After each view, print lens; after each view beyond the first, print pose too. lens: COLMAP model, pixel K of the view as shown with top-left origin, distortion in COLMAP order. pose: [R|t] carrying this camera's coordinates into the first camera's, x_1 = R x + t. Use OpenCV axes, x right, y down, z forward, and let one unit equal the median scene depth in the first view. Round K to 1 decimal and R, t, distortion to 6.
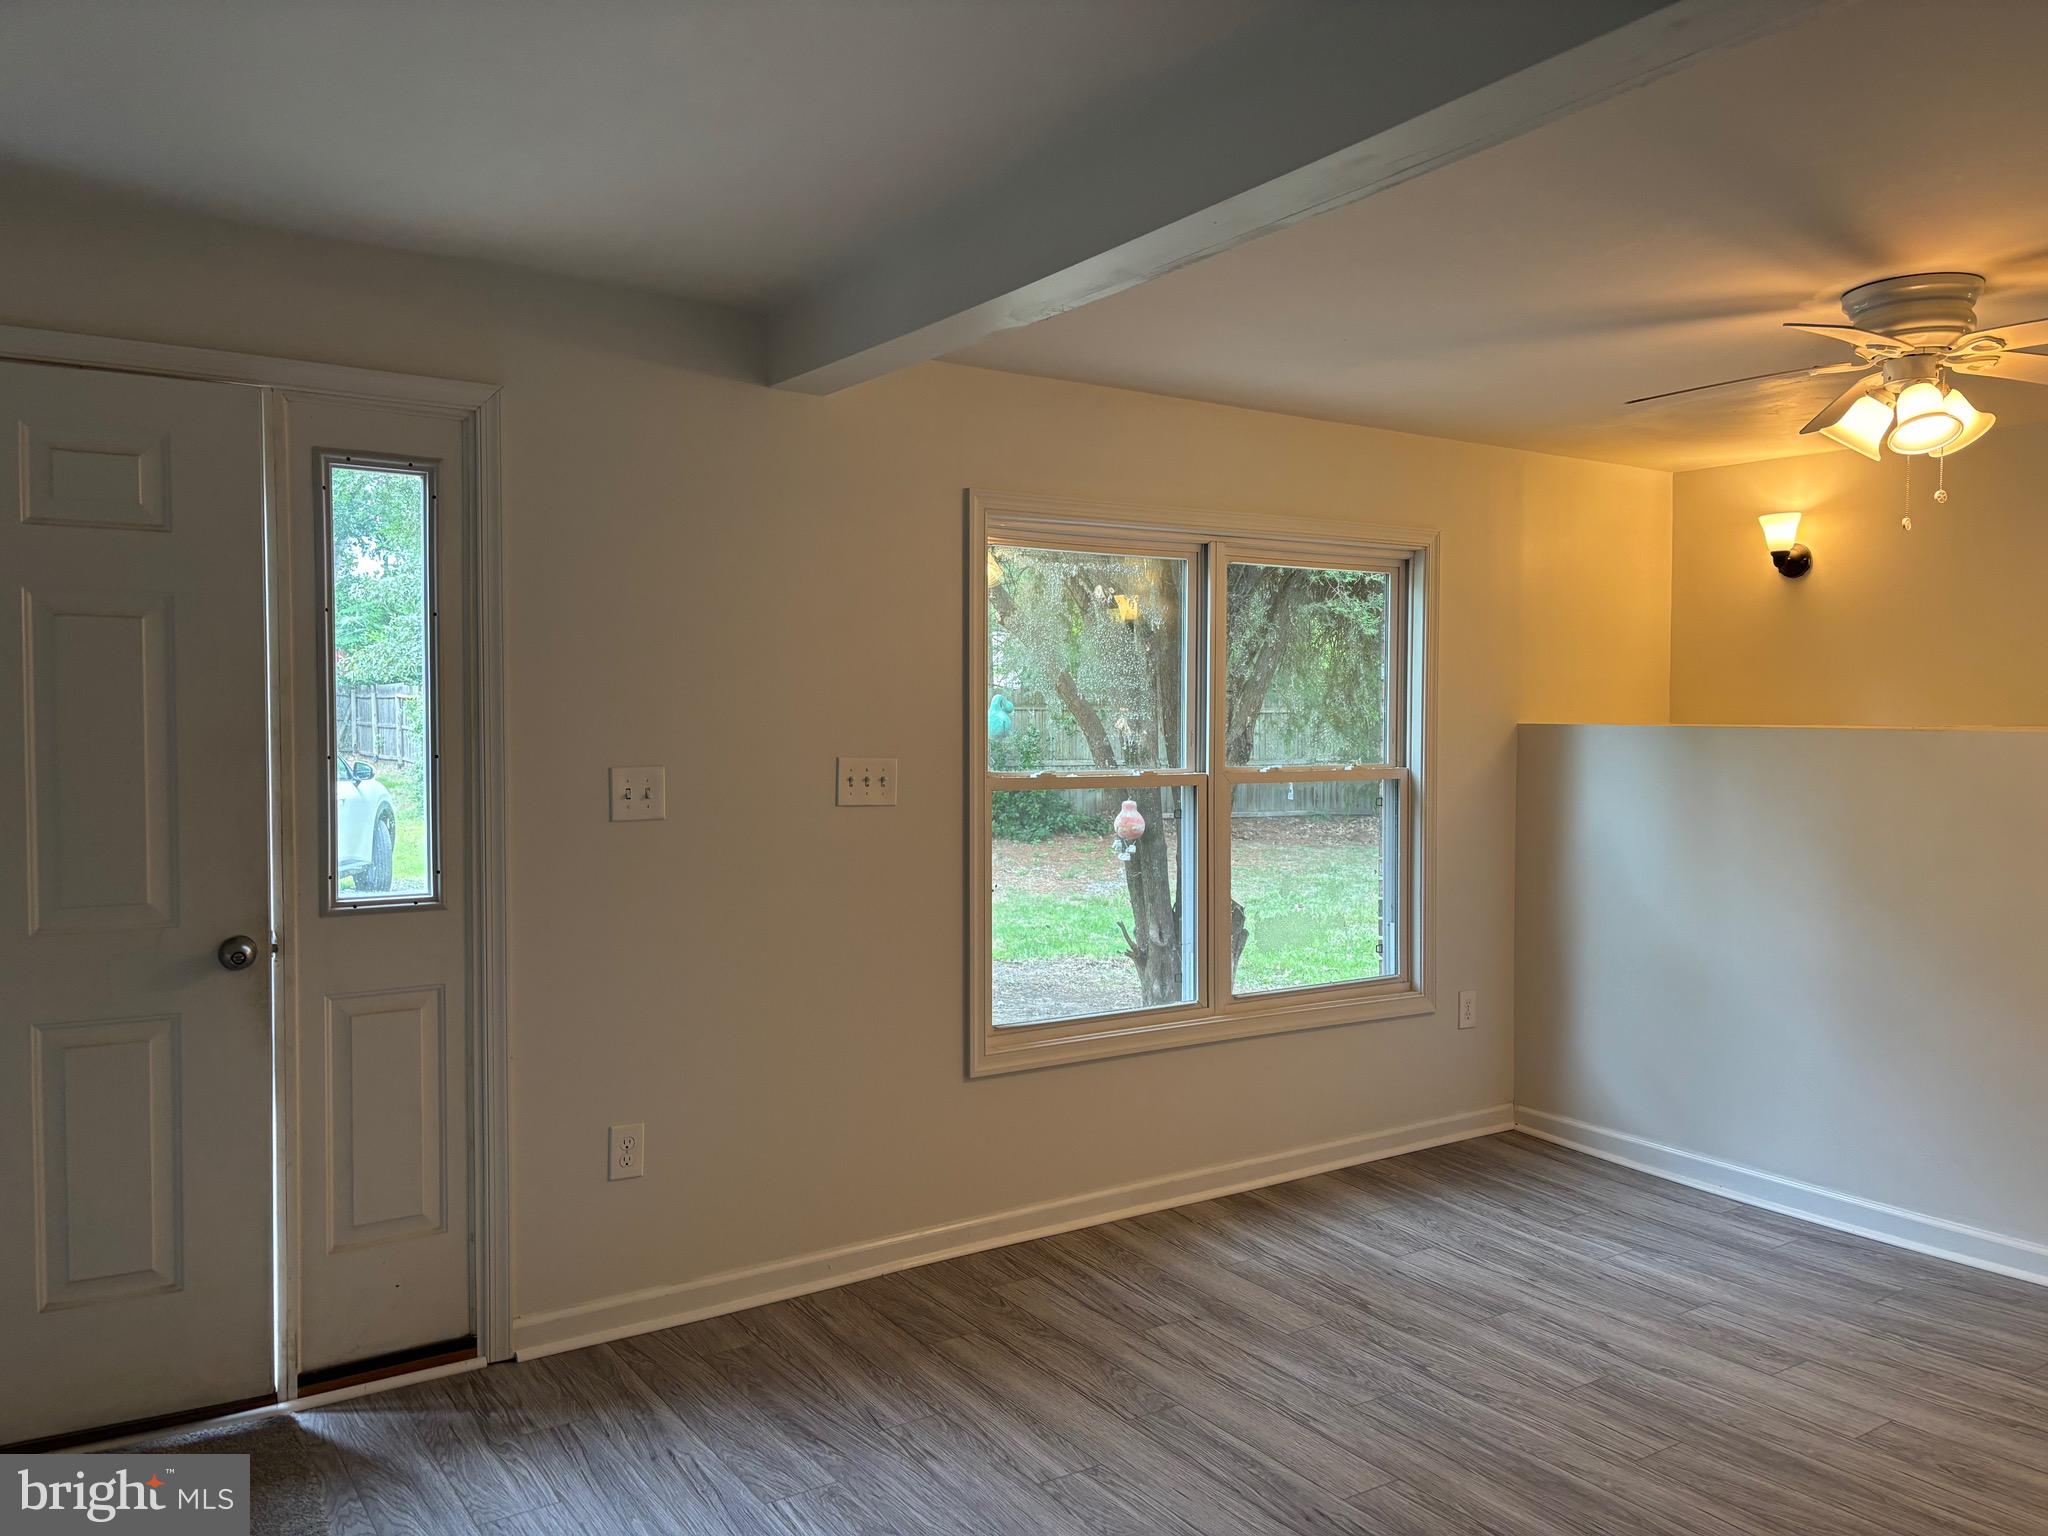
lens RADIAL K [[1543.4, 0, 1036.9], [0, 1543.4, 771.8], [0, 0, 1]] dist [0.062309, -0.060599]
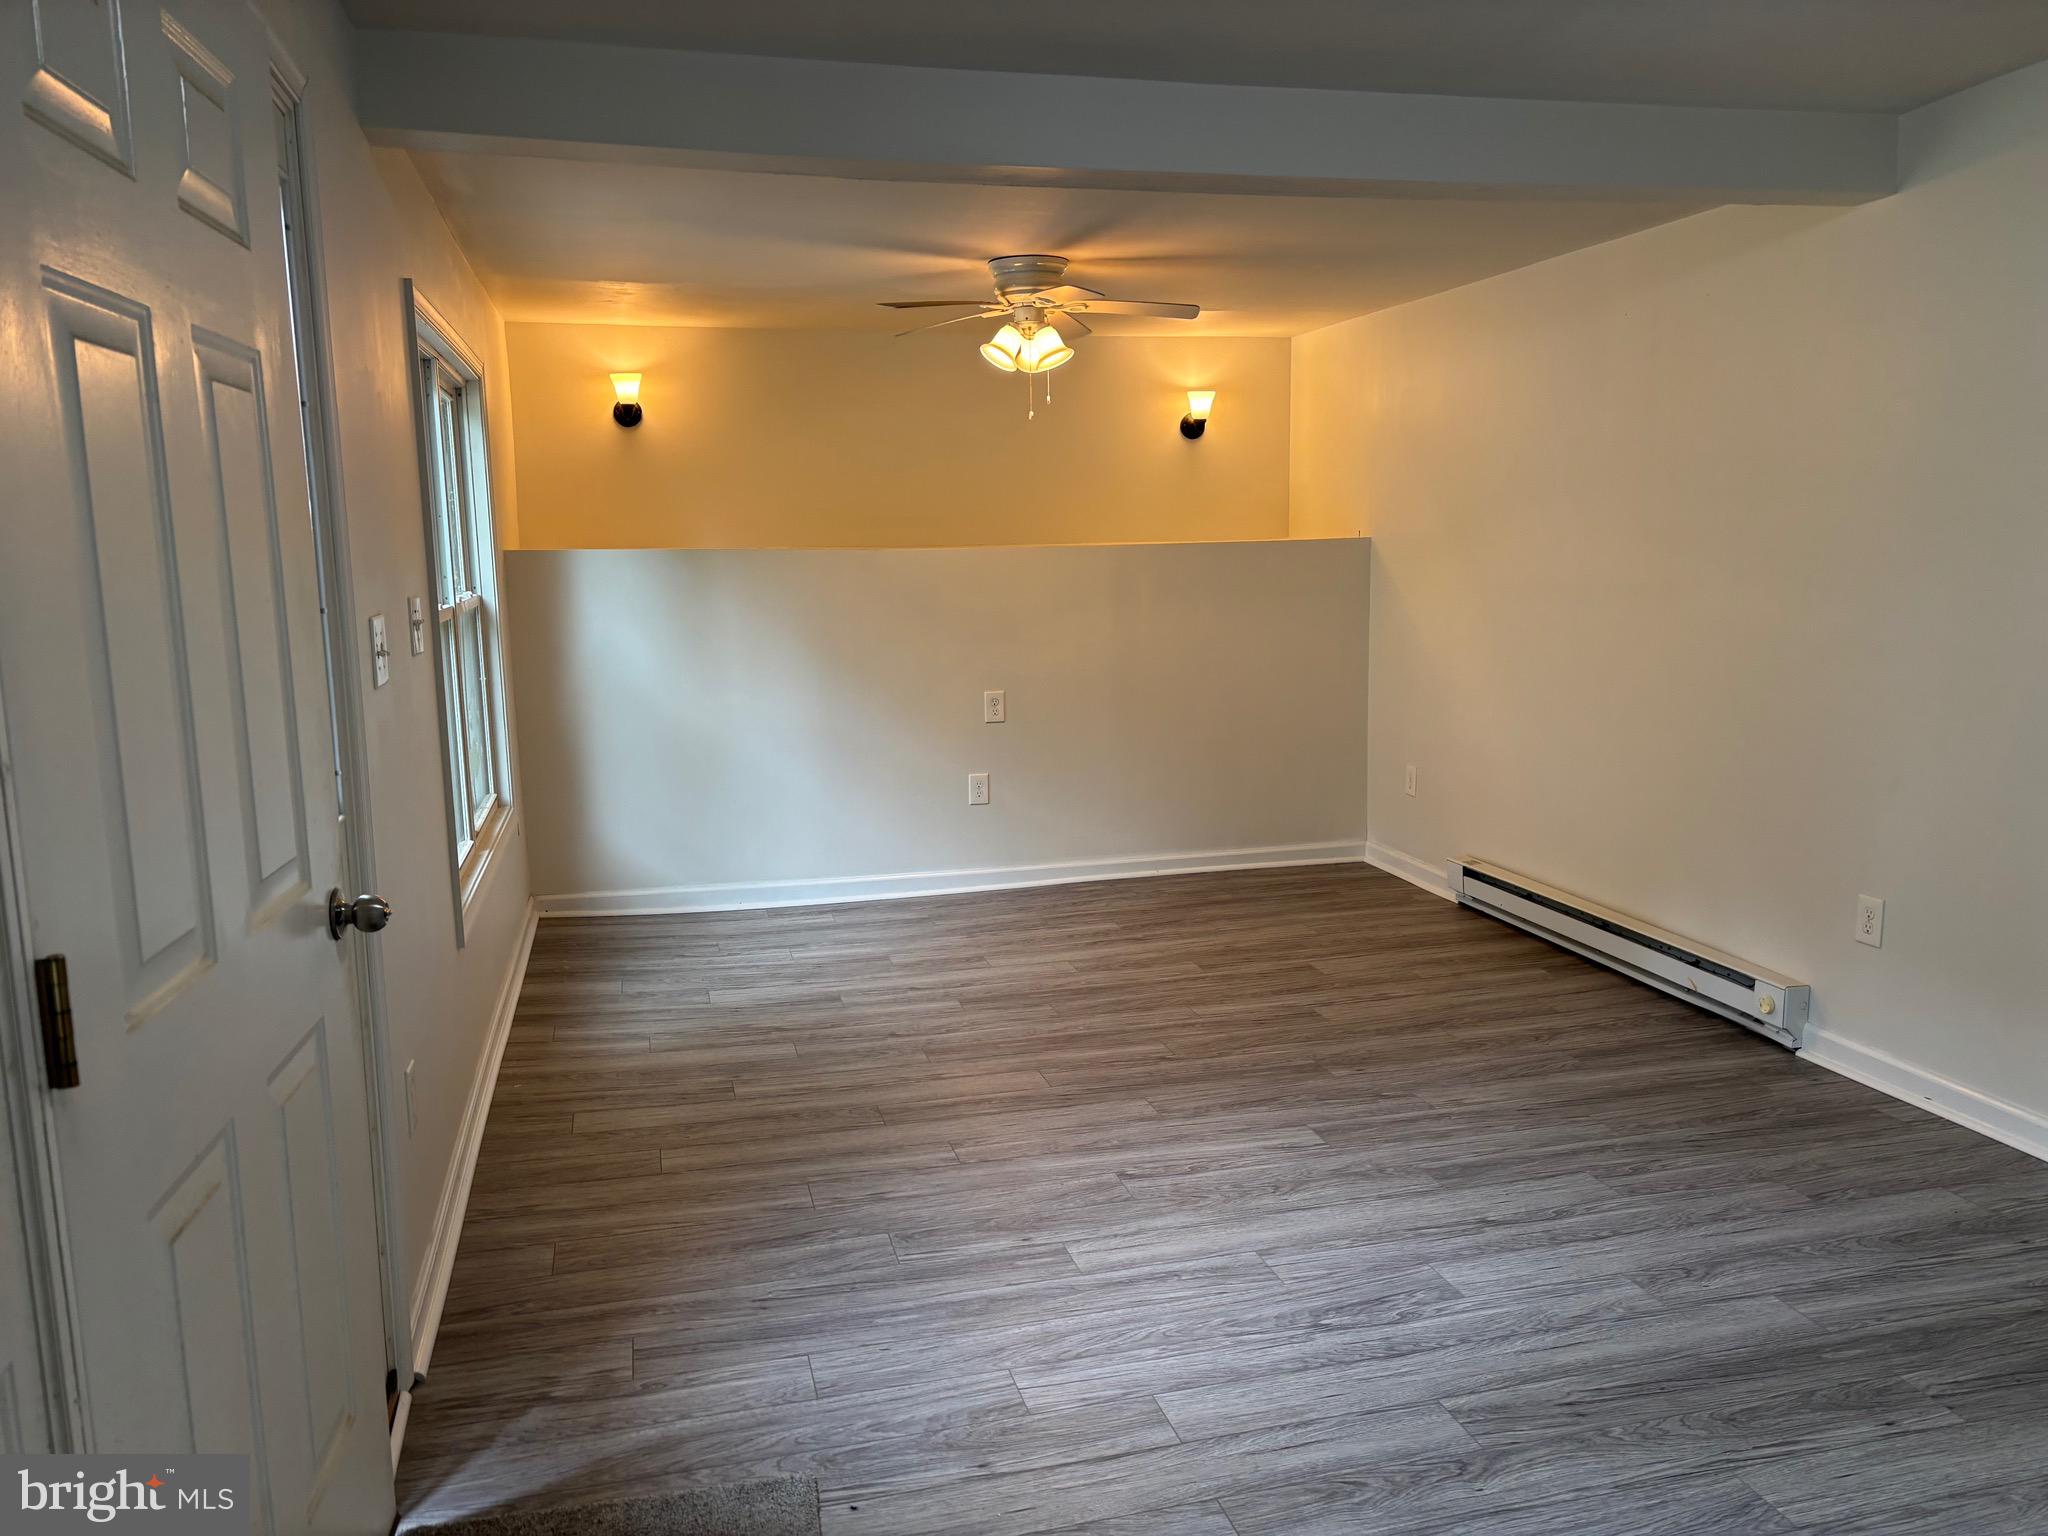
lens RADIAL K [[1543.4, 0, 1038.3], [0, 1543.4, 779.1], [0, 0, 1]] dist [0.062309, -0.060599]
pose [[0.332454, -0.154123, 0.930441, -0.837305], [0.048599, 0.988046, 0.146300, -0.019617], [-0.941867, -0.003419, 0.335970, 0.405484]]
